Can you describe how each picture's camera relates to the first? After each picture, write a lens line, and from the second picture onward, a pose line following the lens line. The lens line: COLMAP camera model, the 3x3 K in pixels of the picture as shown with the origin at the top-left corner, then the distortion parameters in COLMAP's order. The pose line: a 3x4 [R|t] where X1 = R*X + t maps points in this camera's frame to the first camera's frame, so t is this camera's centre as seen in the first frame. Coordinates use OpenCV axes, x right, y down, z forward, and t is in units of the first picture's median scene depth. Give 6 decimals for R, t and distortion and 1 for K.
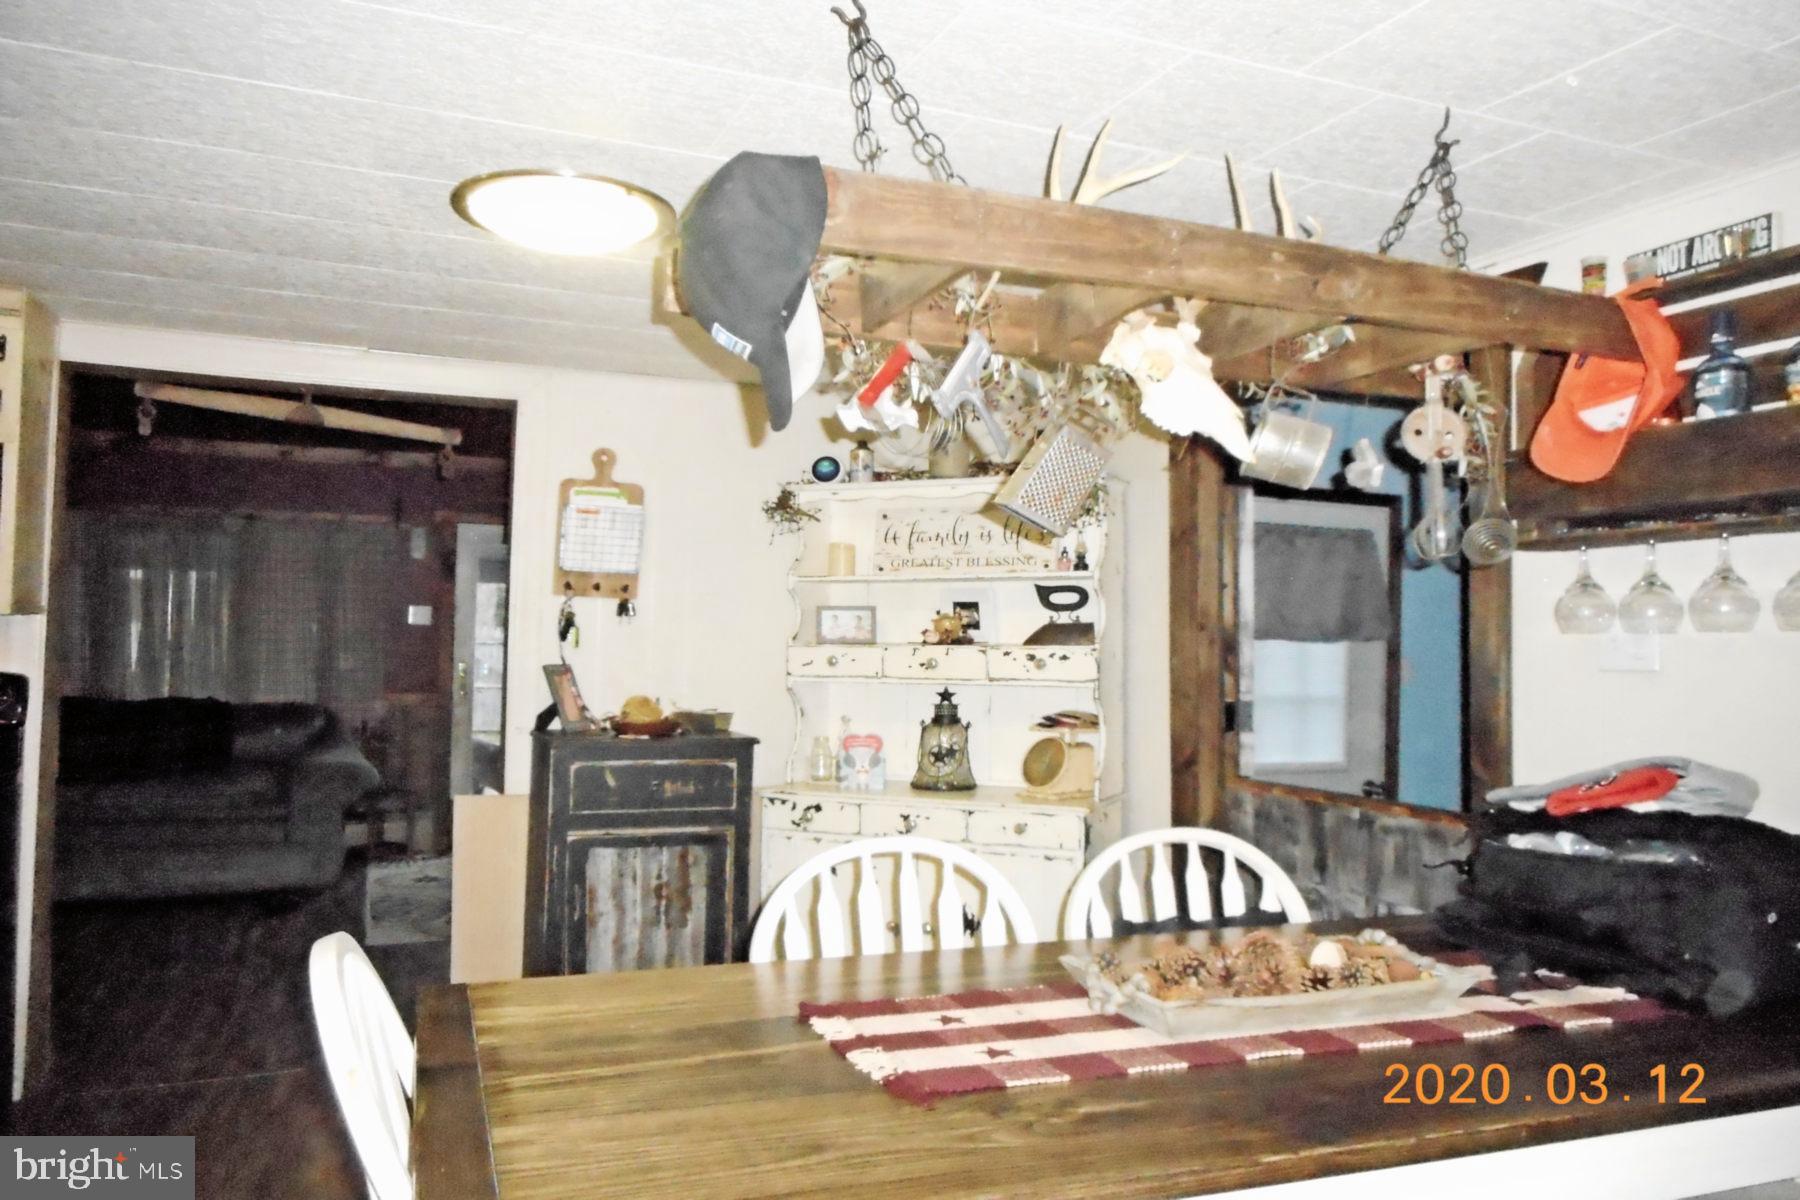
lens RADIAL K [[1357.4, 0, 900.0], [0, 1357.4, 600.0], [0, 0, 1]] dist [0.005636, 0.001504]
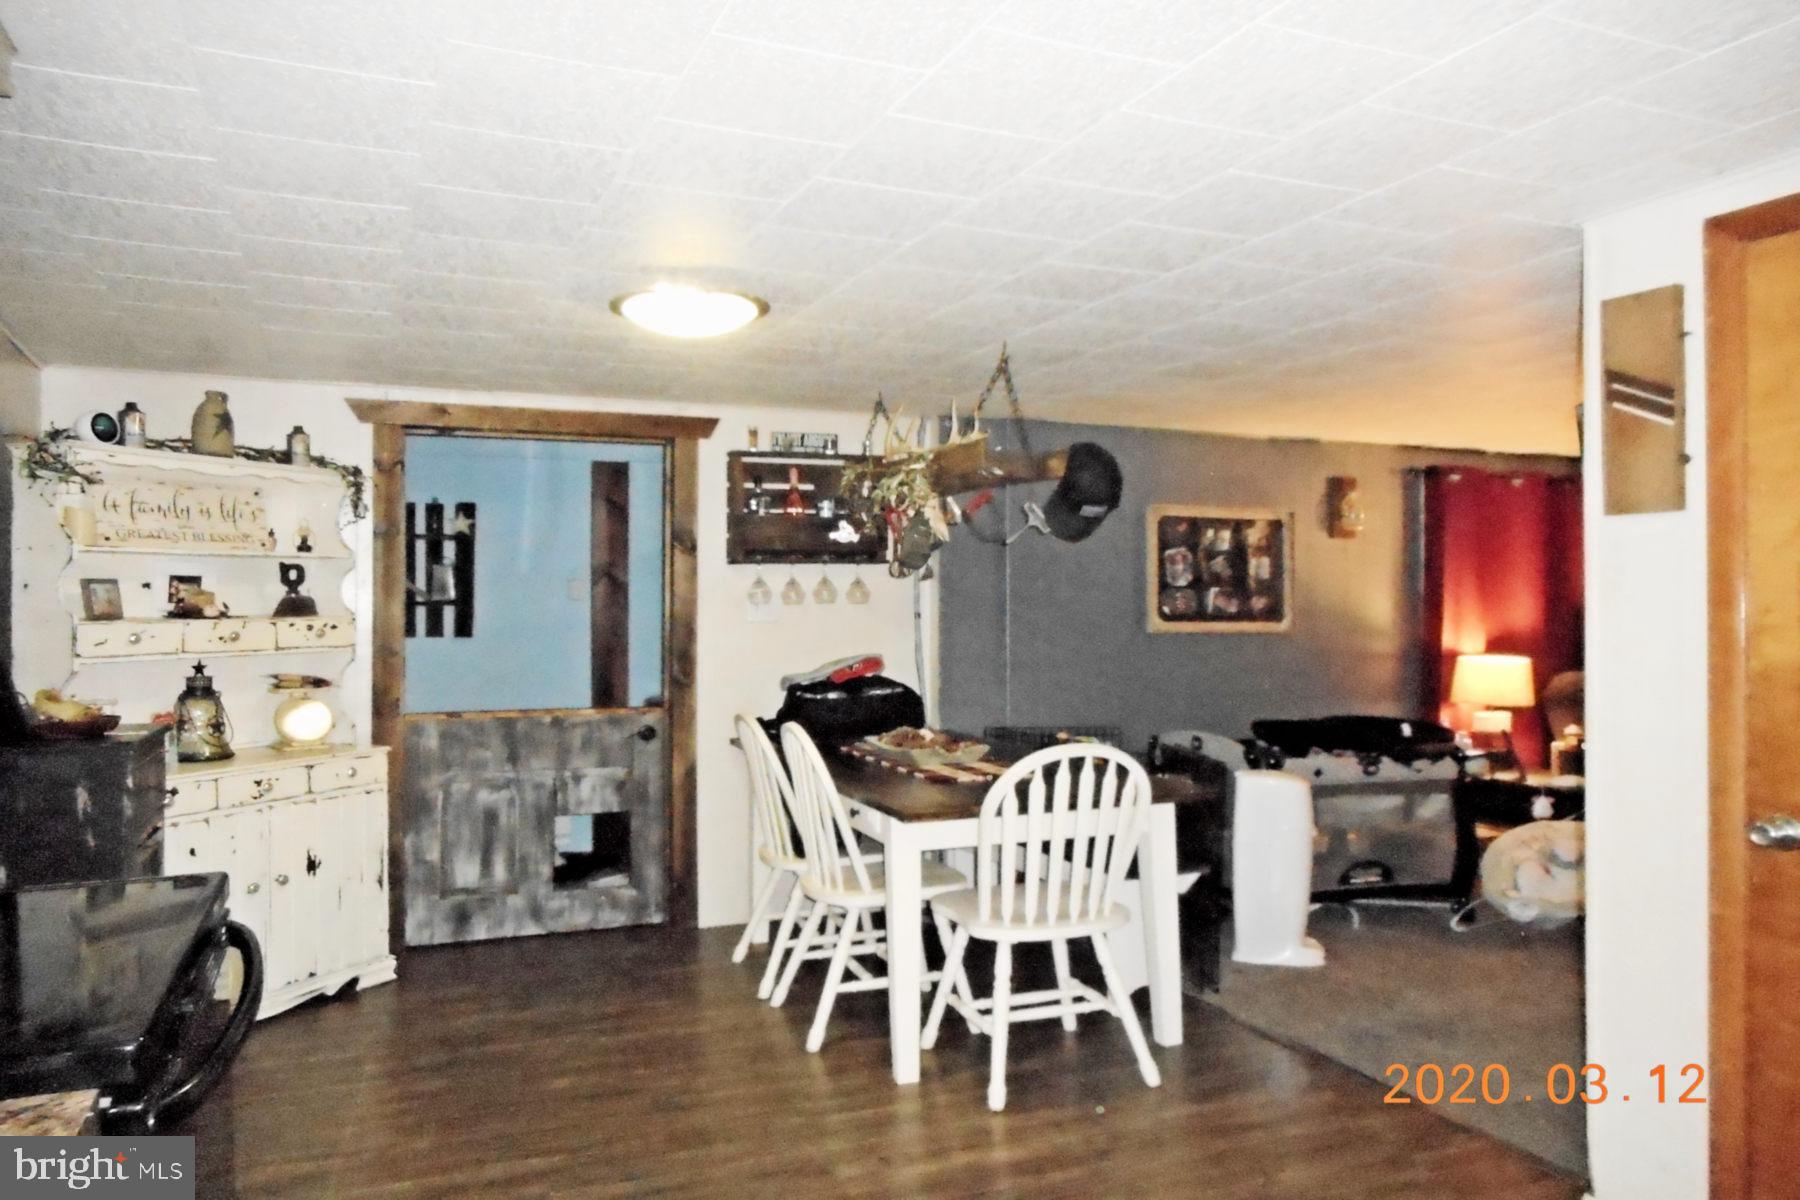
lens RADIAL K [[1357.4, 0, 900.0], [0, 1357.4, 600.0], [0, 0, 1]] dist [0.005636, 0.001504]
pose [[-0.016145, -0.006722, 0.999847, -0.998757], [-0.029188, 0.999554, 0.006248, -0.002539], [-0.999444, -0.029083, -0.016334, 0.494909]]
